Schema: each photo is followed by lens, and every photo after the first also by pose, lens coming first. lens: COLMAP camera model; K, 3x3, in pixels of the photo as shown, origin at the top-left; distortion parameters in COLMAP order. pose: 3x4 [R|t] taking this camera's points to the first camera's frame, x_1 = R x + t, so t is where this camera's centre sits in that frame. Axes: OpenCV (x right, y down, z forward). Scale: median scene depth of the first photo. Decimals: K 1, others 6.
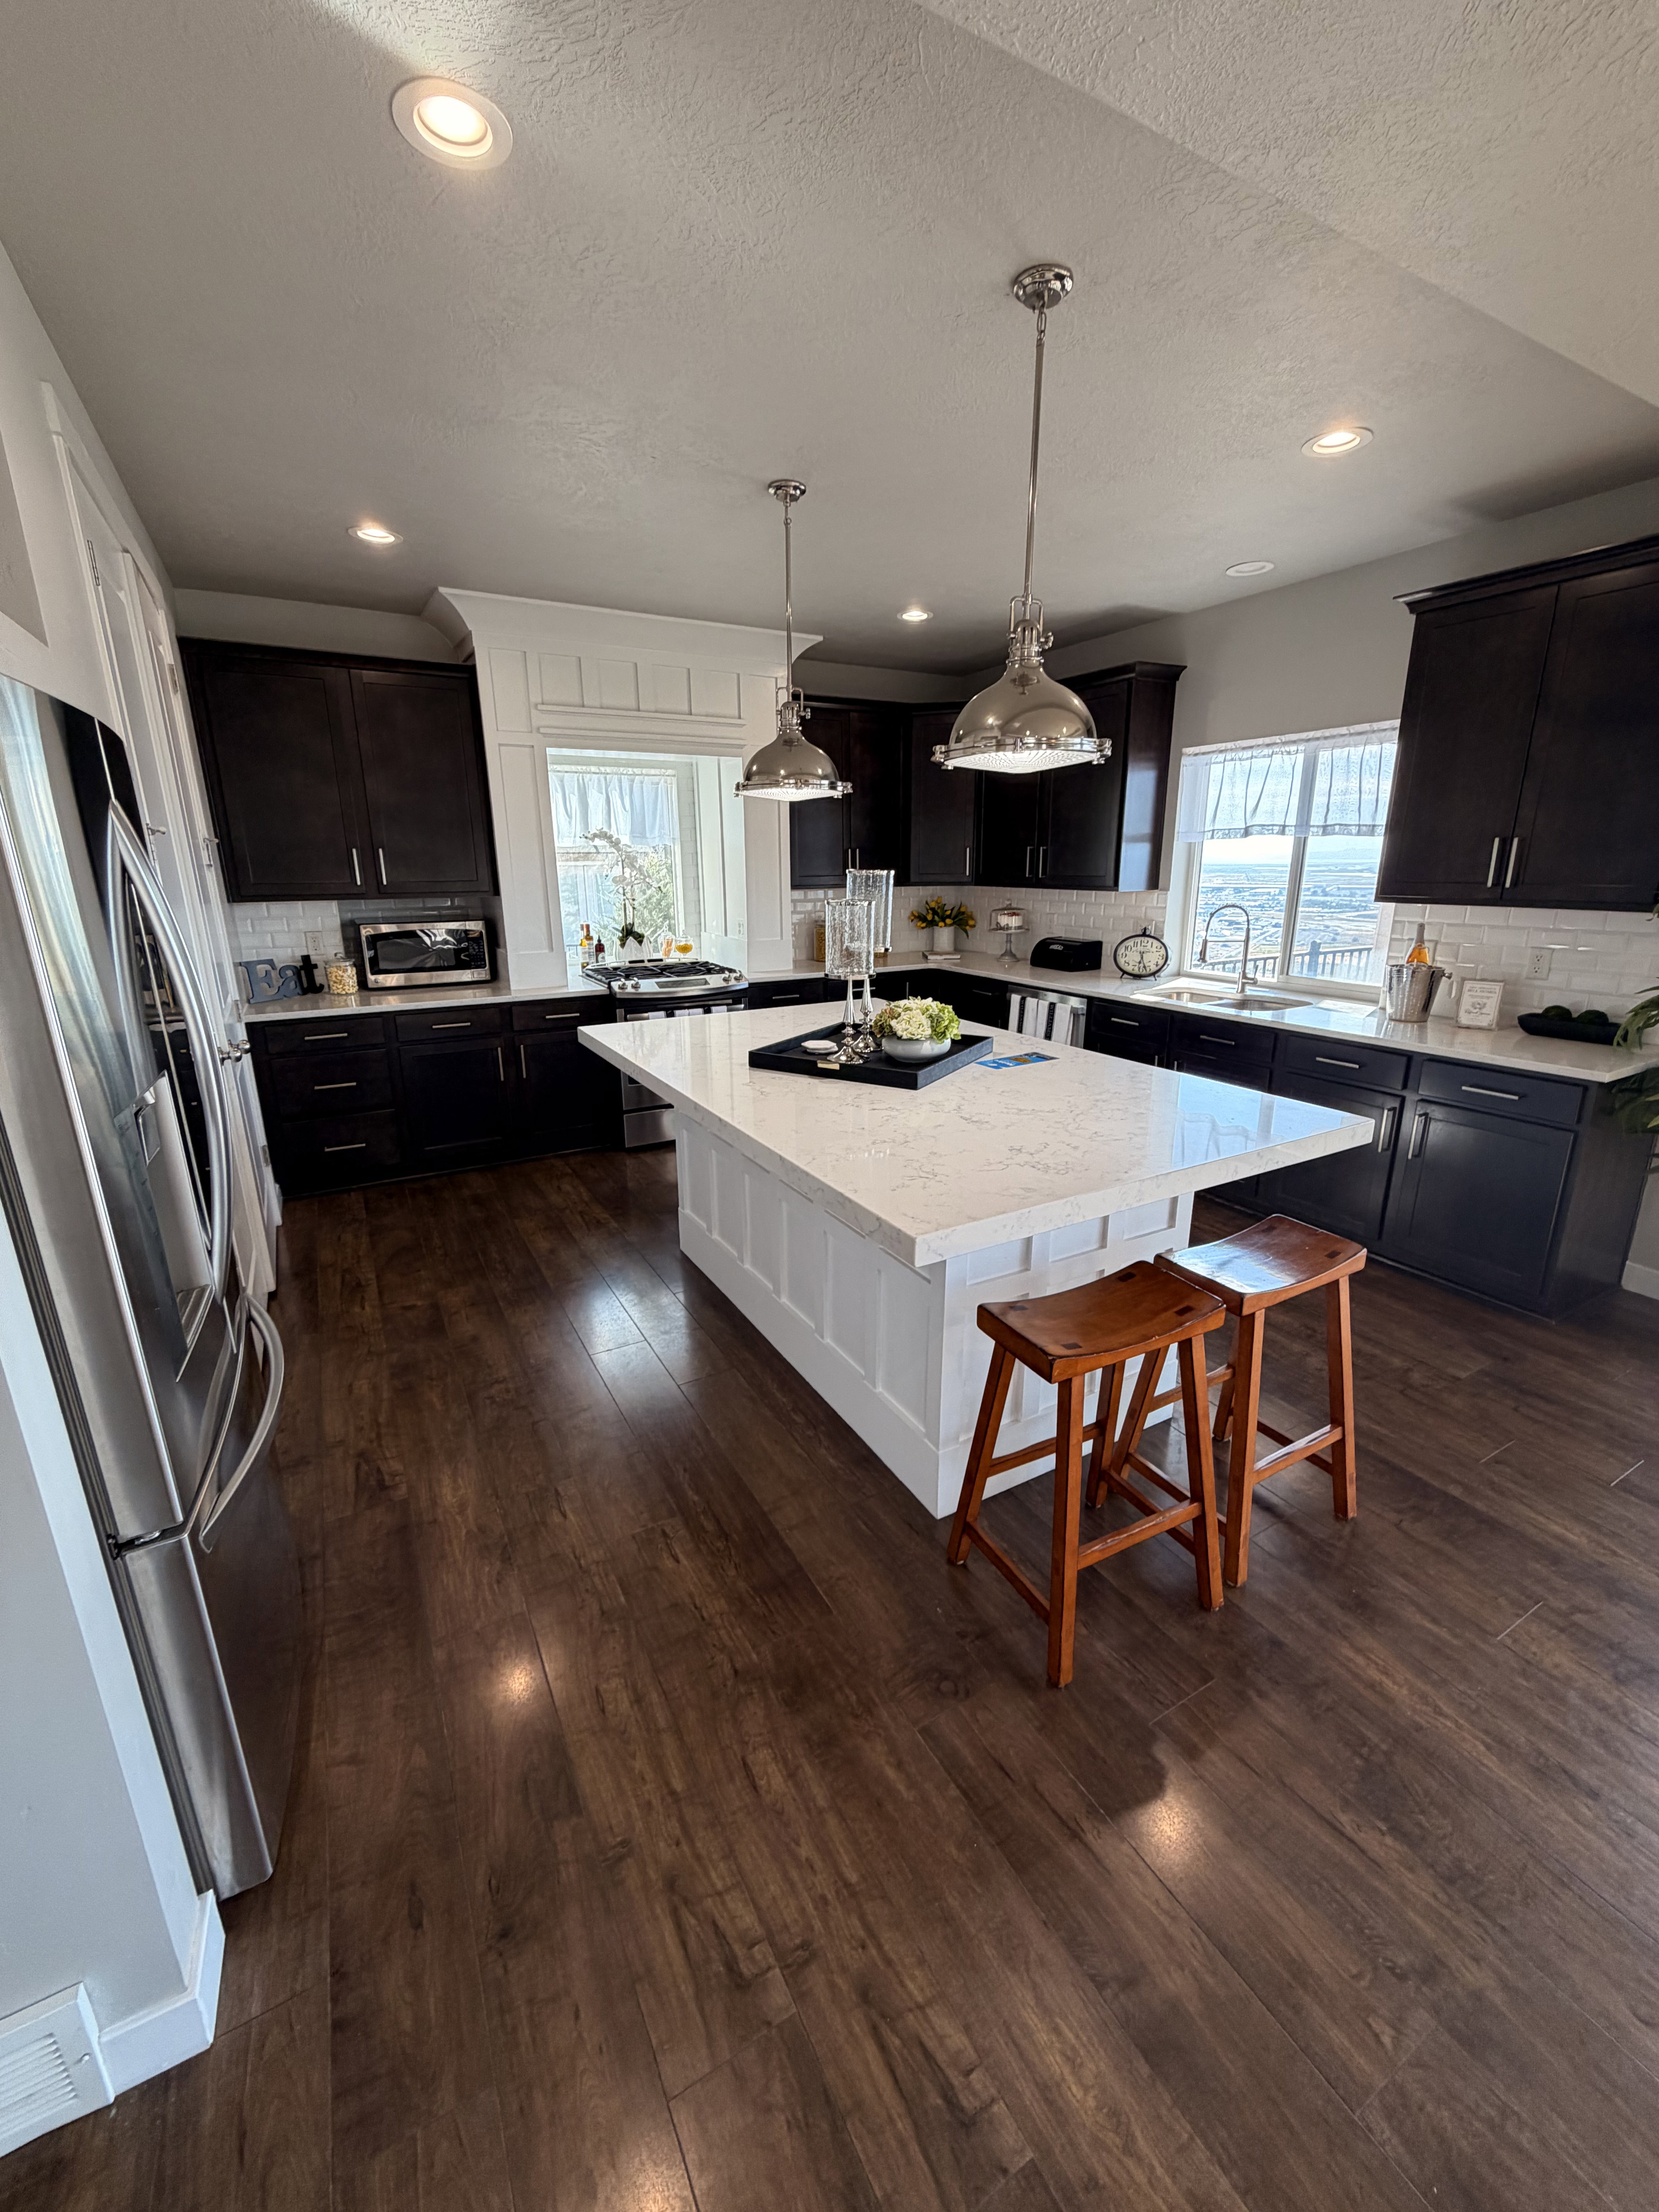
lens RADIAL K [[888.1, 0, 819.0], [0, 888.1, 1110.5], [0, 0, 1]] dist [0.001310, 0.000597]
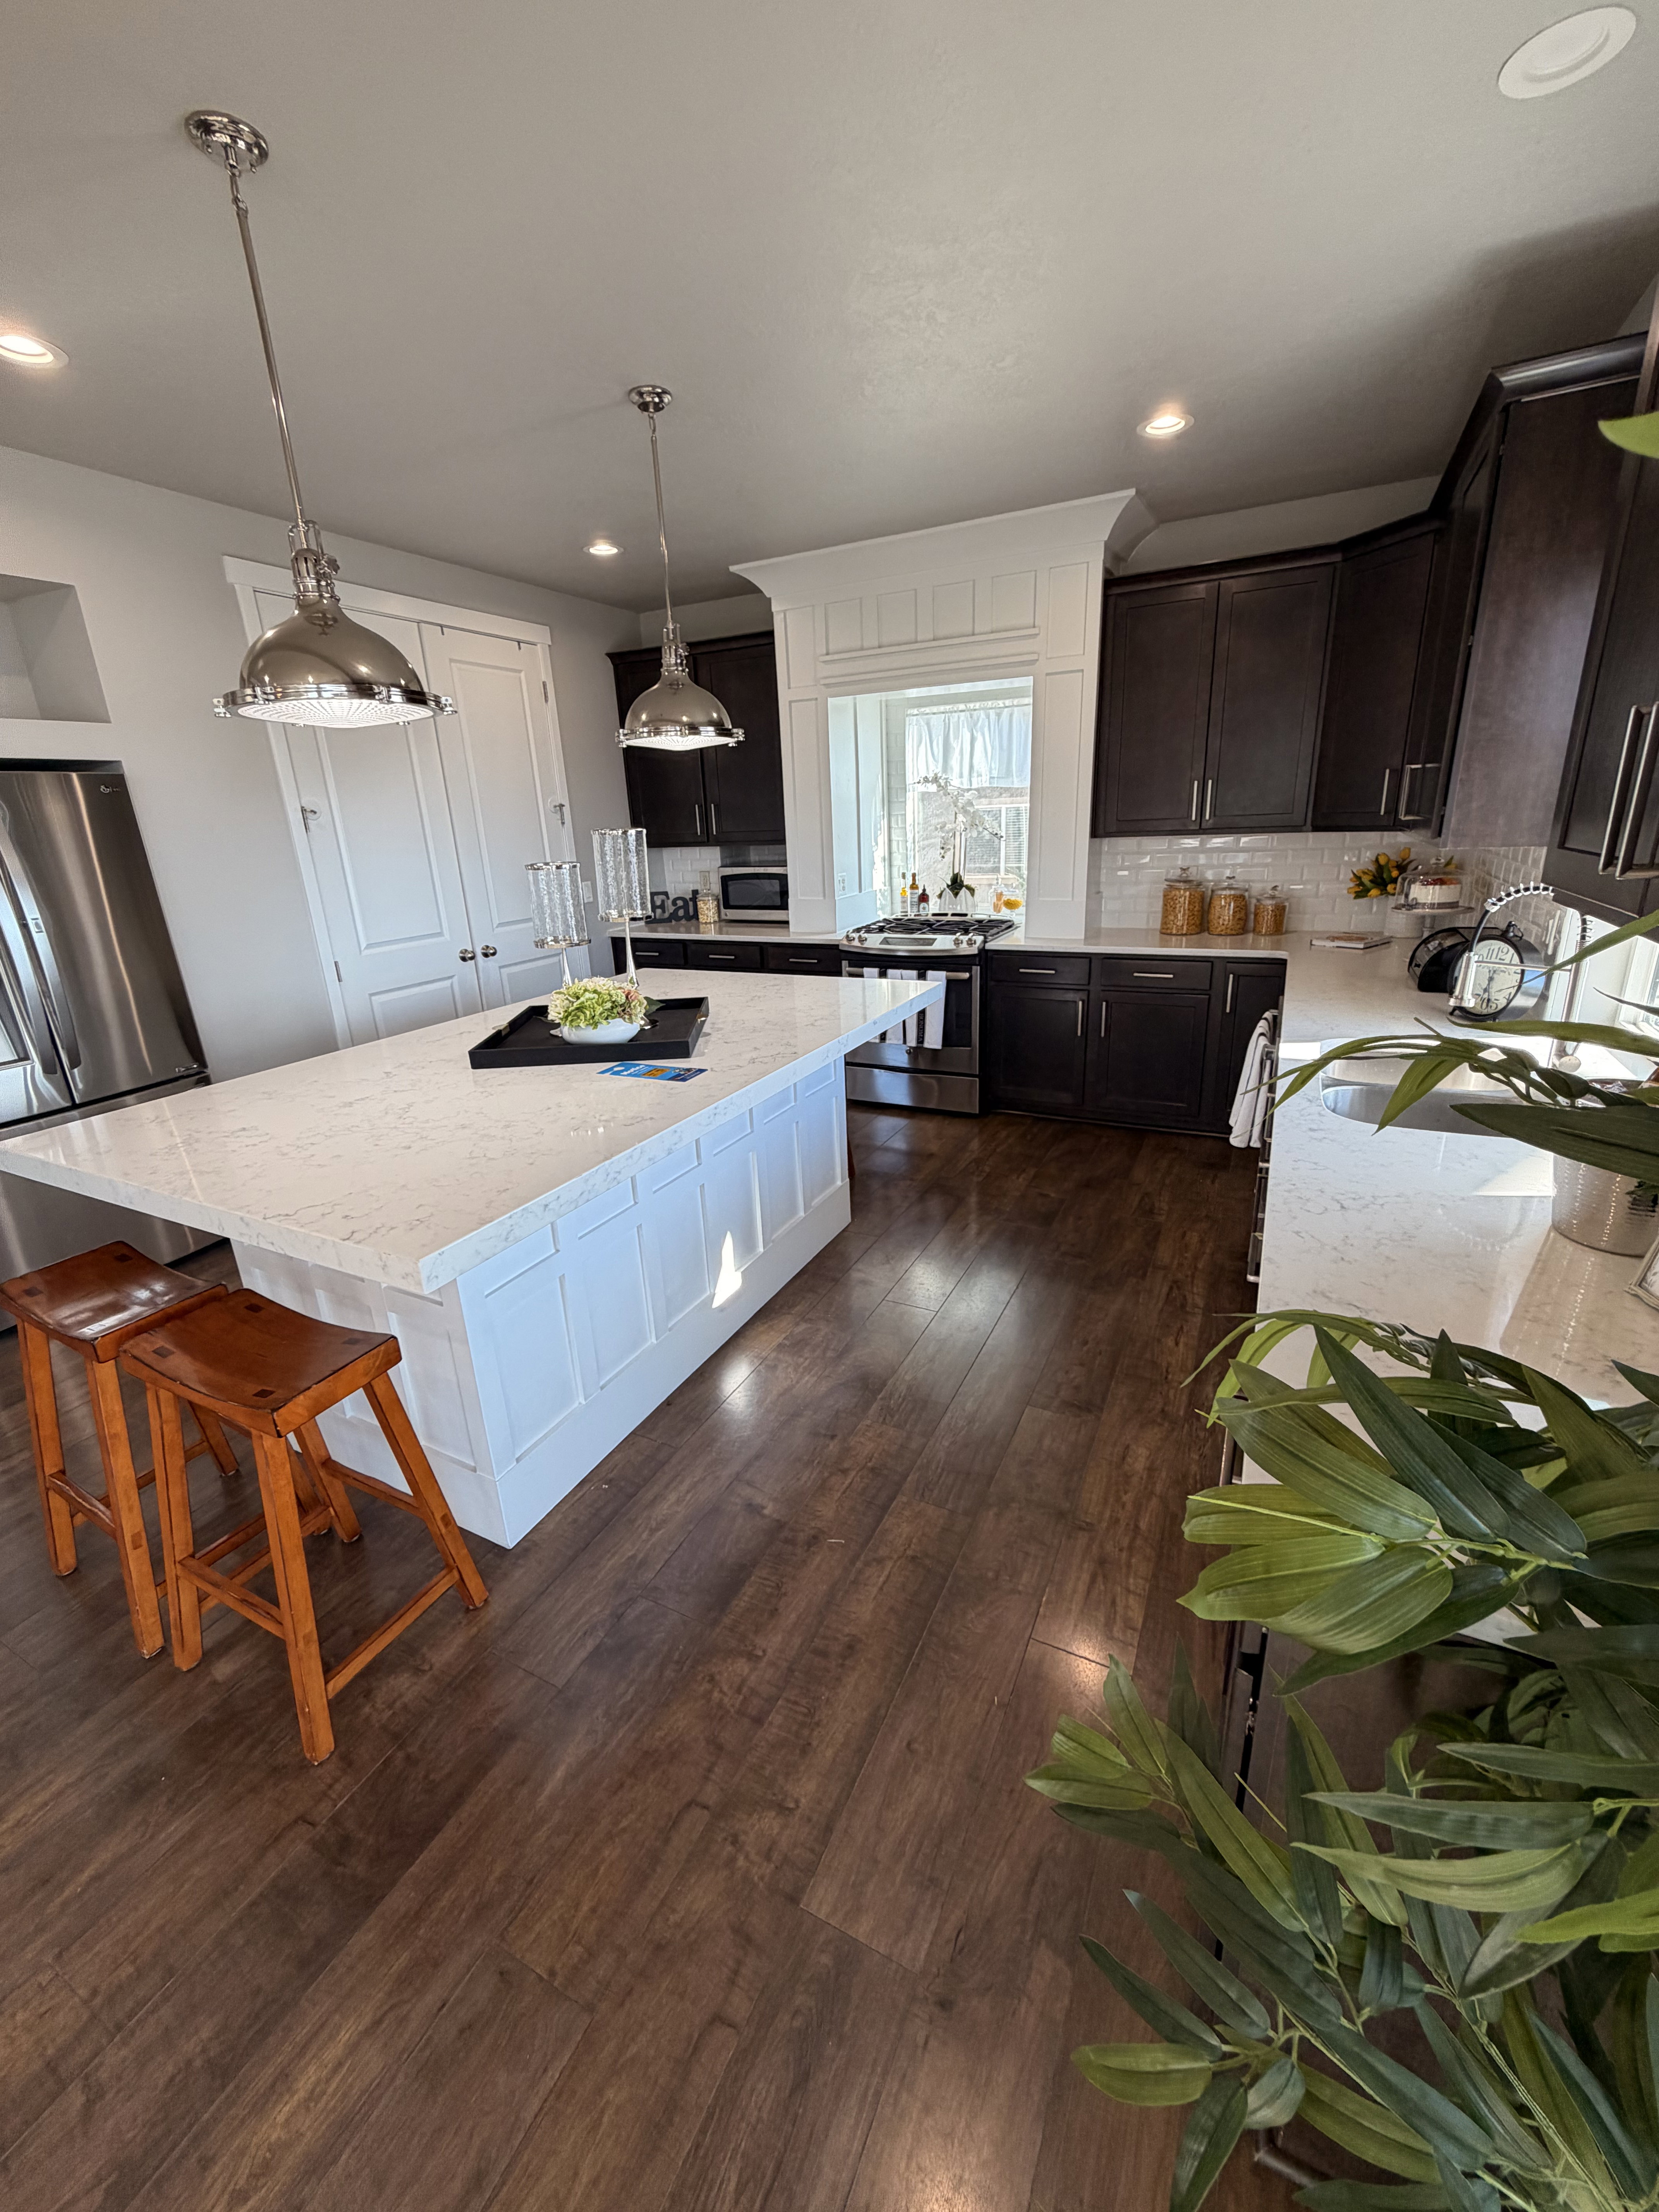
lens RADIAL K [[888.1, 0, 816.8], [0, 888.1, 1098.9], [0, 0, 1]] dist [0.001310, 0.000597]
pose [[0.549828, 0.239313, -0.800261, 0.623768], [-0.191193, 0.968700, 0.158322, -0.123300], [0.813101, 0.065954, 0.578374, 0.433619]]
